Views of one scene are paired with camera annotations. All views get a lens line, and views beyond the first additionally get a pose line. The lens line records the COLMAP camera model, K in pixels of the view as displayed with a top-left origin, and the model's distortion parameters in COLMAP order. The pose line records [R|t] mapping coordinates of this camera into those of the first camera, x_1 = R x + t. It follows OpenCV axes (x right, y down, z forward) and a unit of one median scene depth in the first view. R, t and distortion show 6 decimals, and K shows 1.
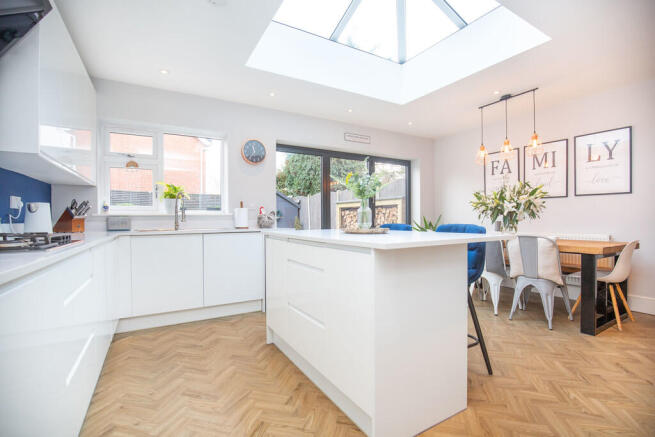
lens RADIAL K [[298.4, 0, 330.6], [0, 298.4, 219.5], [0, 0, 1]] dist [-0.029228, 0.001082]
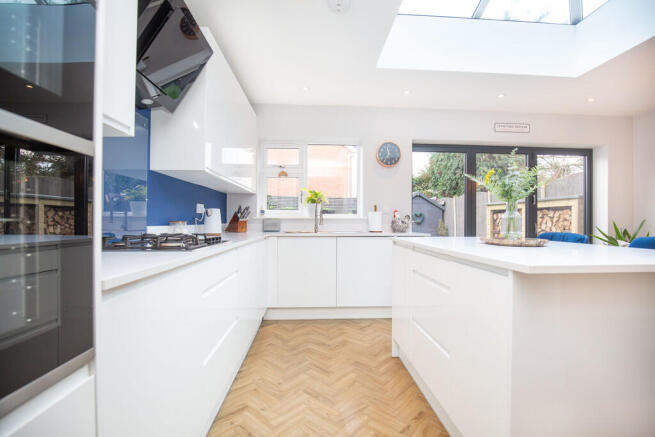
lens RADIAL K [[298.4, 0, 330.6], [0, 298.4, 219.5], [0, 0, 1]] dist [-0.029228, 0.001082]
pose [[0.887966, 0.010046, -0.459800, 0.033242], [-0.013135, 0.999908, -0.003519, -0.008609], [0.459722, 0.009164, 0.888015, 0.055781]]
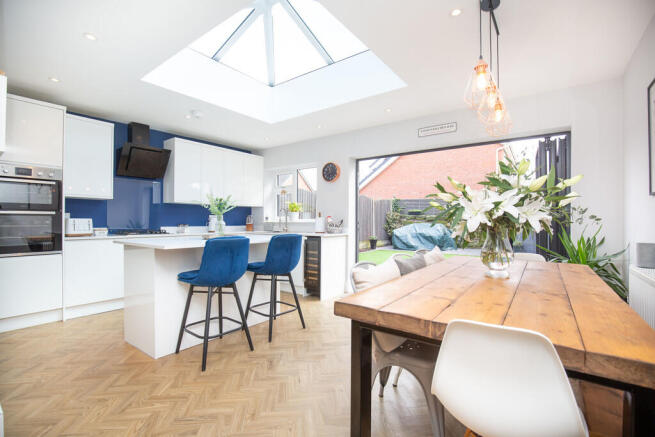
lens RADIAL K [[298.4, 0, 330.6], [0, 298.4, 219.5], [0, 0, 1]] dist [-0.029228, 0.001082]
pose [[0.389206, 0.004076, -0.921142, 1.142483], [-0.007443, 0.999971, 0.001280, -0.037344], [0.921121, 0.006358, 0.389225, 0.646239]]
